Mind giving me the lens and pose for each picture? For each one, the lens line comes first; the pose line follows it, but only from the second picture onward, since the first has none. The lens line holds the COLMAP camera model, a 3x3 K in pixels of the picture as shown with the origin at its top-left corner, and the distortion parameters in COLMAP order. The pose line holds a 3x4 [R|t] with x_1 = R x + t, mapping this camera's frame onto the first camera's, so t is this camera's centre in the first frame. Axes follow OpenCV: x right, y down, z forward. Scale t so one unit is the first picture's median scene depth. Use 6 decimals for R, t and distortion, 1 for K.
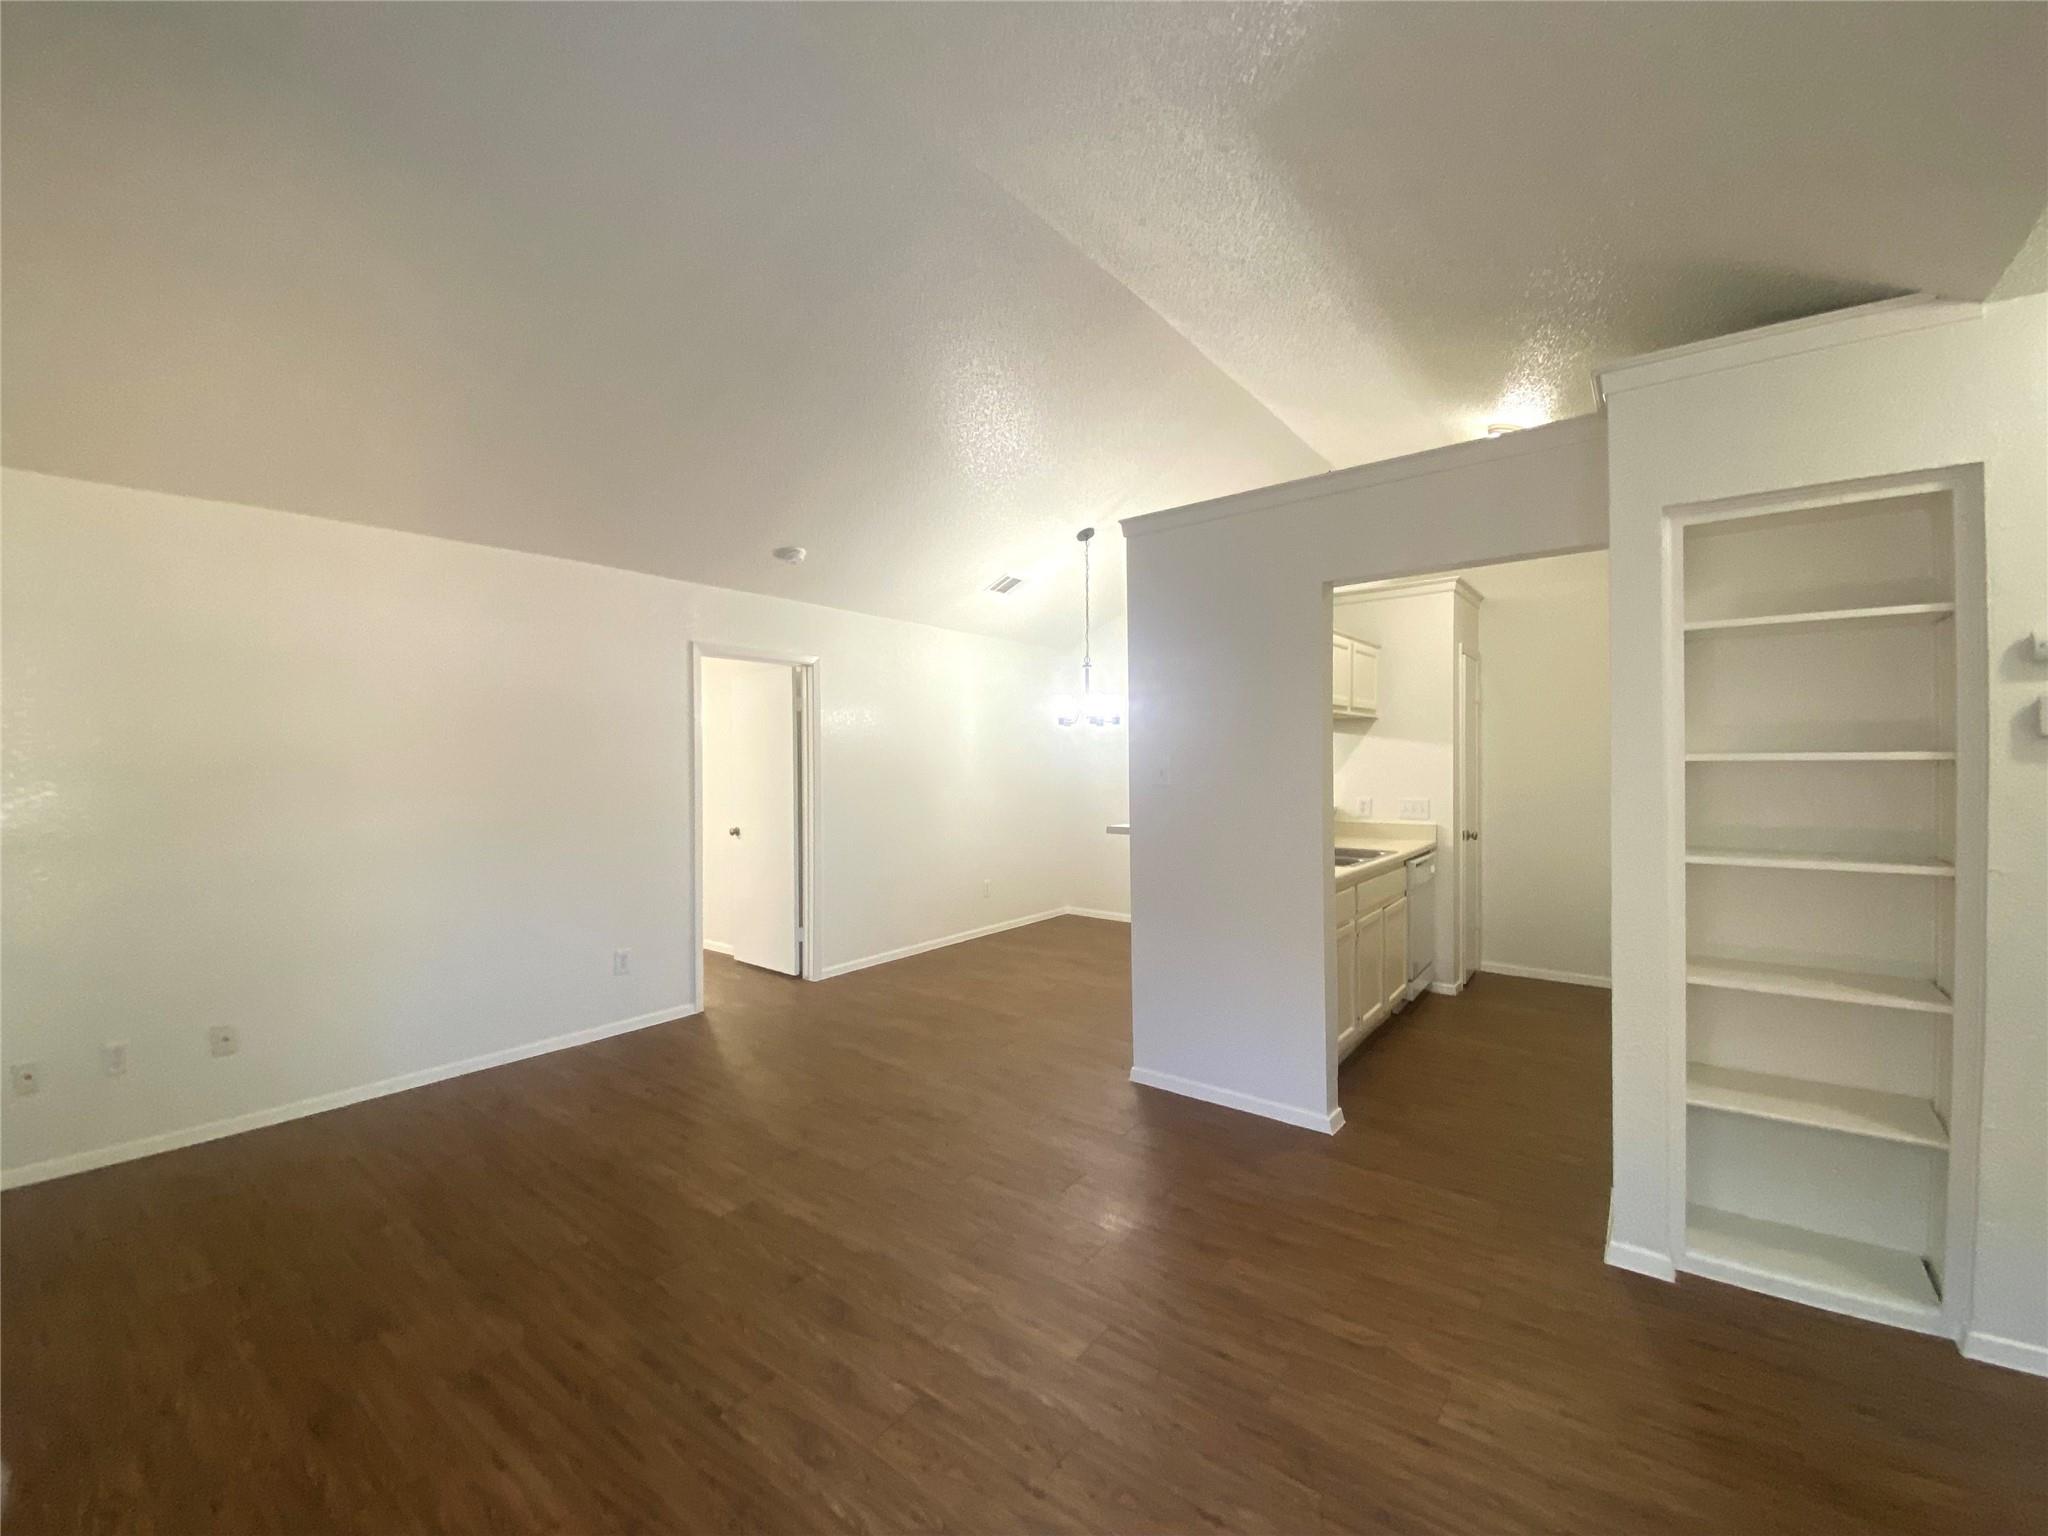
lens RADIAL K [[835.9, 0, 1023.3], [0, 835.9, 762.5], [0, 0, 1]] dist [-0.024783, -0.000164]
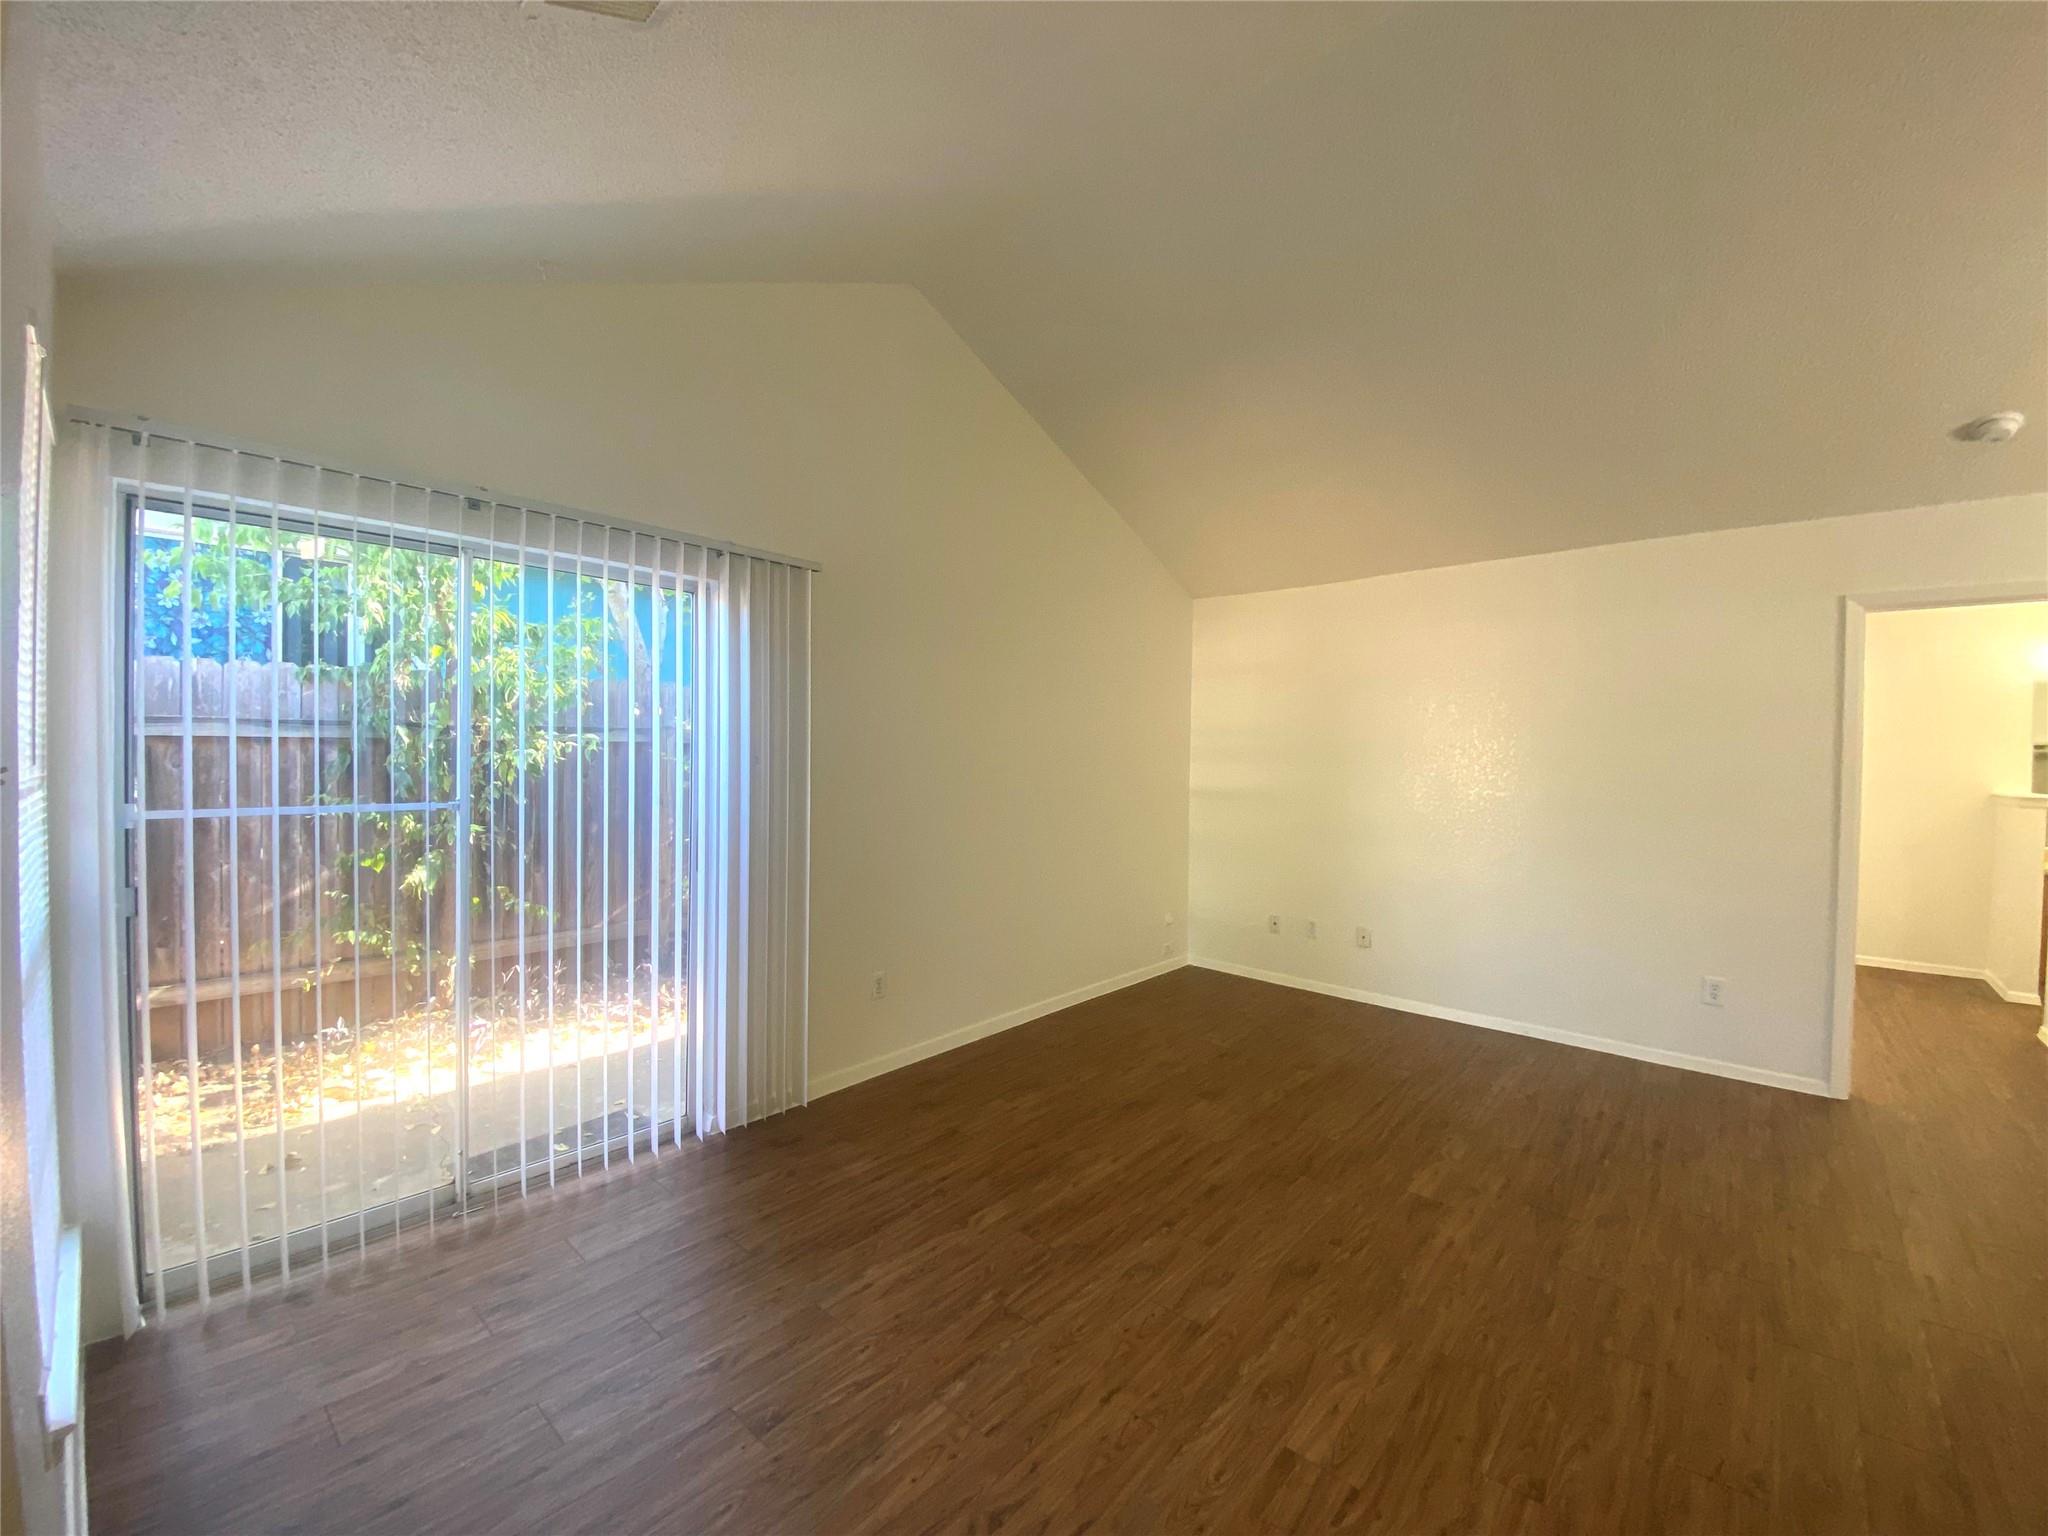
lens RADIAL K [[835.9, 0, 1019.7], [0, 835.9, 767.3], [0, 0, 1]] dist [-0.024783, -0.000164]
pose [[-0.084481, 0.022030, -0.996182, 0.607090], [-0.022220, 0.999465, 0.023987, 0.007985], [0.996177, 0.024162, -0.083946, 0.523563]]
